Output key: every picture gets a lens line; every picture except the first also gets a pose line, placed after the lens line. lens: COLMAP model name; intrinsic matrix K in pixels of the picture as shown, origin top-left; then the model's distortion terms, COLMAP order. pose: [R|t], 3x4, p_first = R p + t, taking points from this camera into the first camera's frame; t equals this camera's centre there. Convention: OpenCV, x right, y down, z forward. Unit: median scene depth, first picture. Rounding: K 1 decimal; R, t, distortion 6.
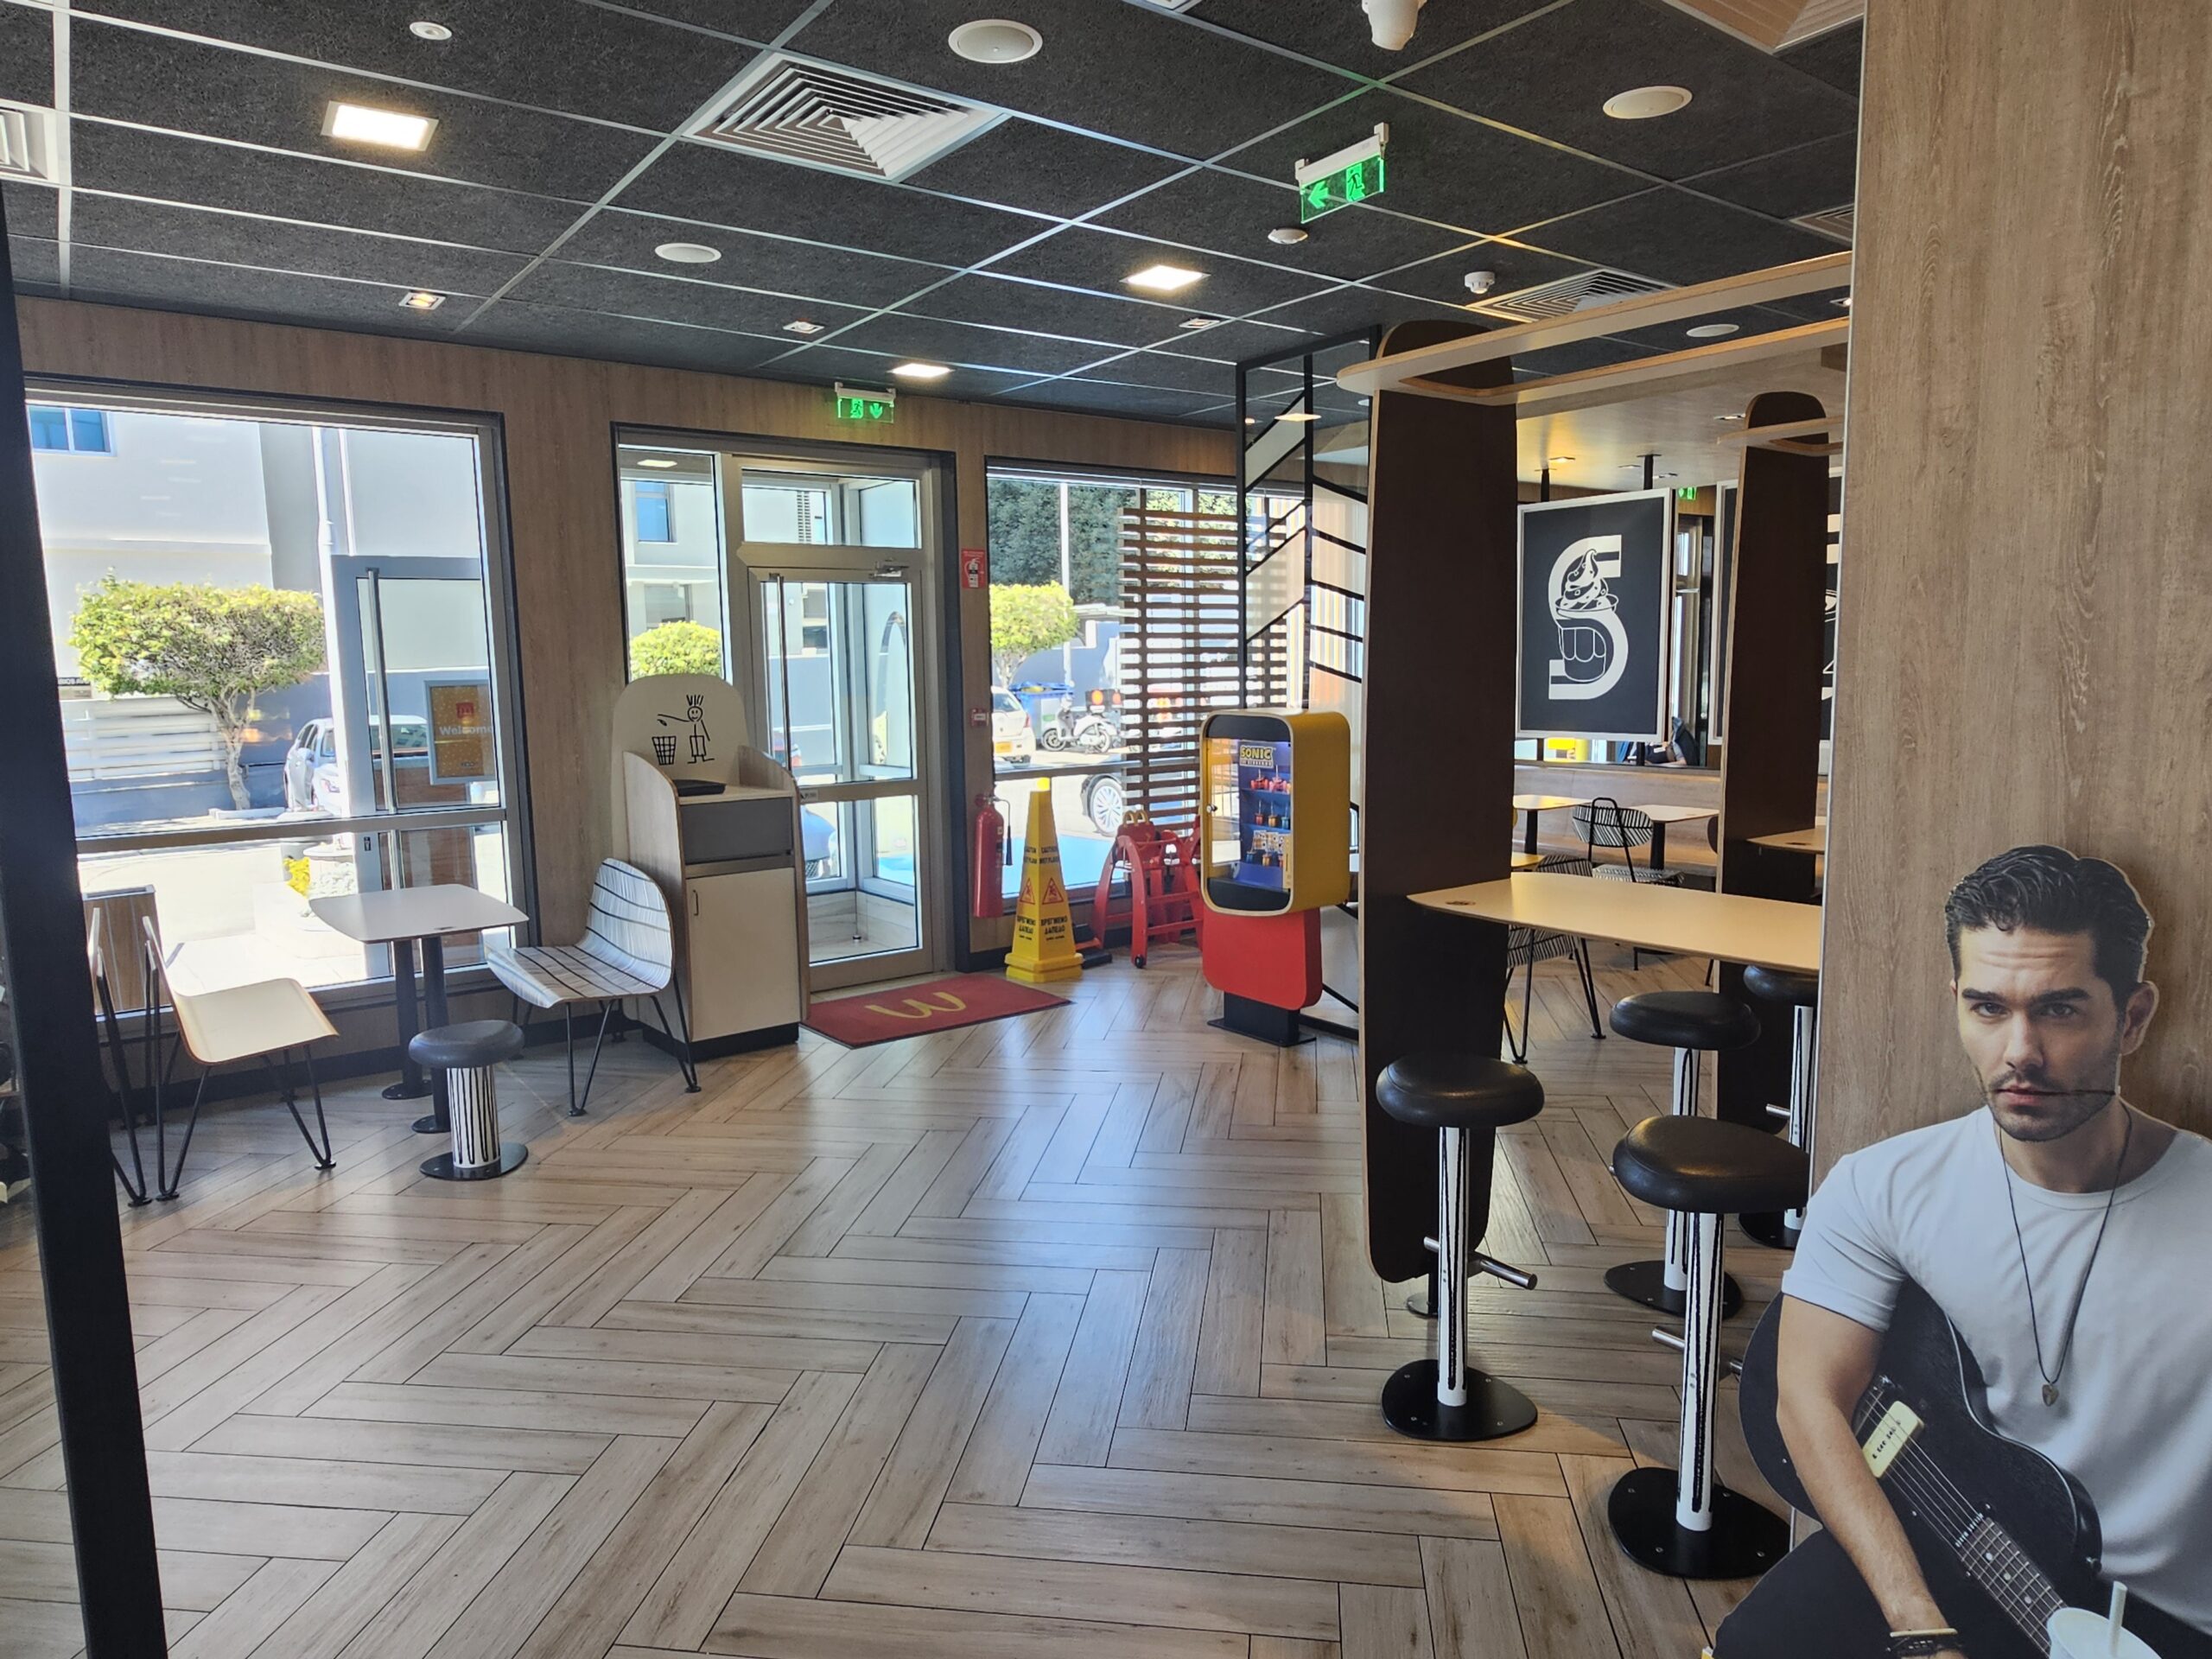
lens RADIAL K [[1377.1, 0, 1100.0], [0, 1377.1, 837.1], [0, 0, 1]] dist [-0.002340, -0.001797]
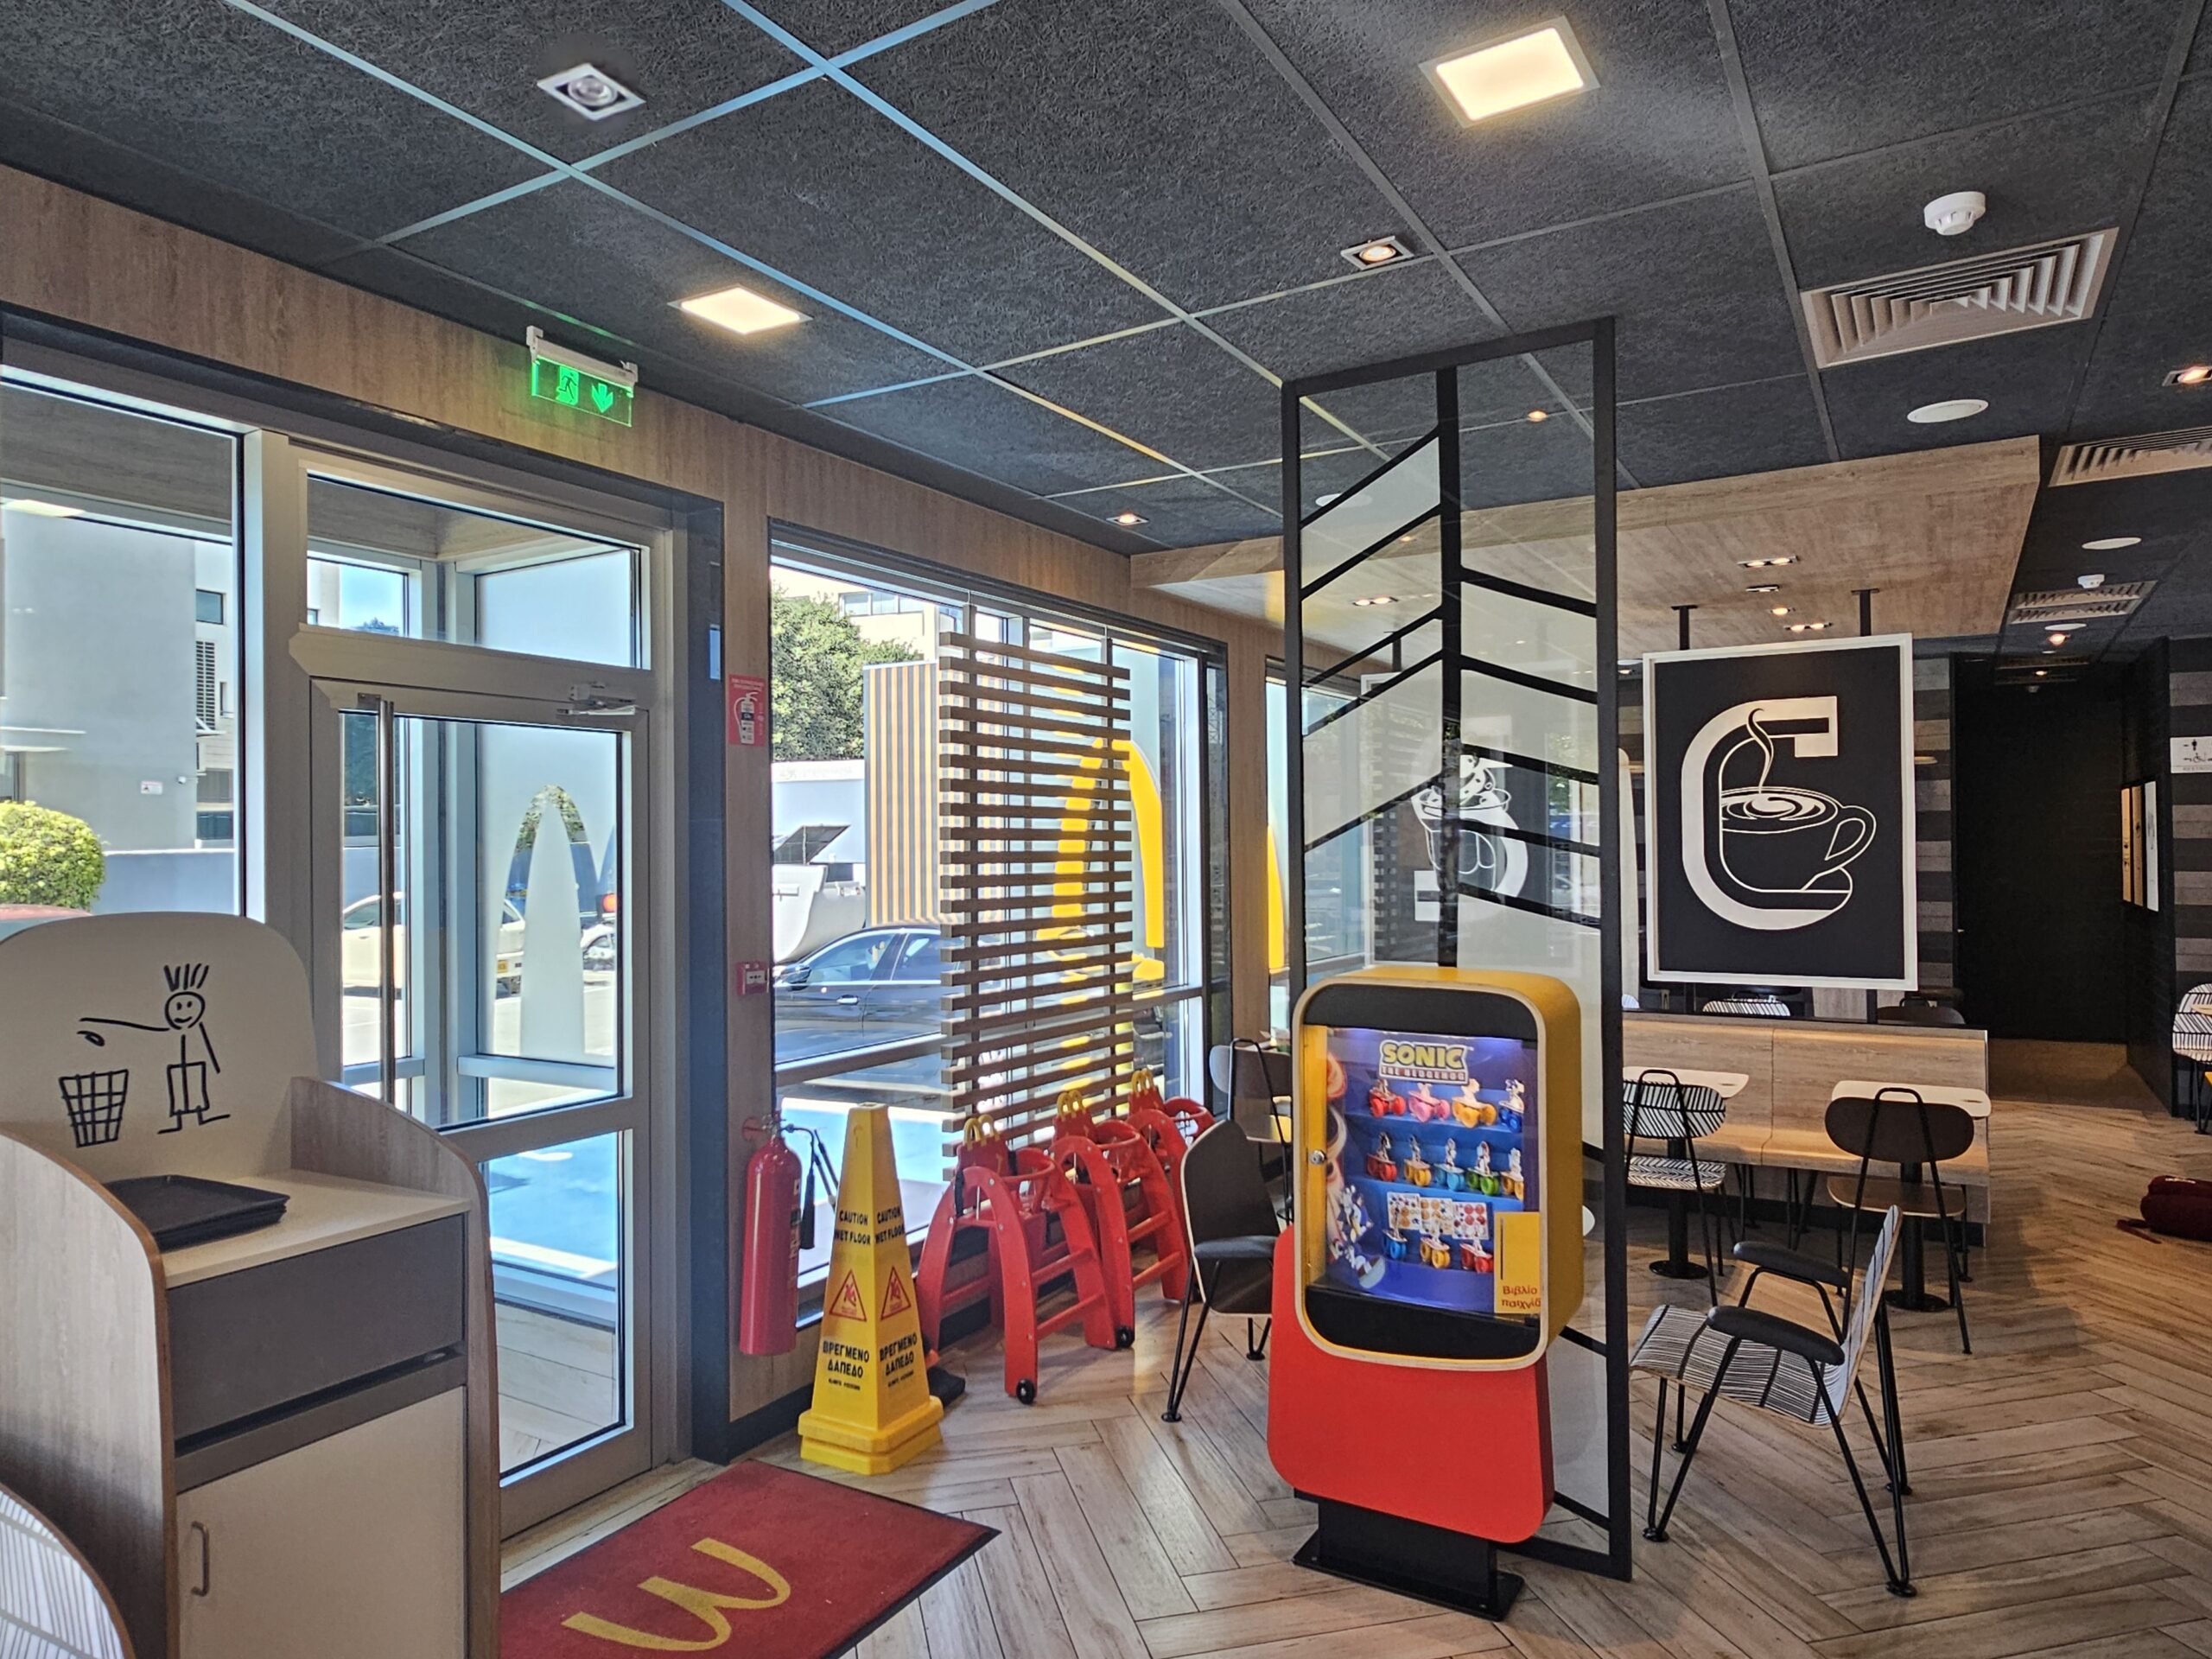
lens RADIAL K [[1377.1, 0, 1100.0], [0, 1377.1, 837.1], [0, 0, 1]] dist [-0.002340, -0.001797]
pose [[0.926287, 0.012444, 0.376614, -0.169393], [0.041050, 0.990174, -0.133679, -0.063964], [-0.374577, 0.139285, 0.916674, 0.443682]]
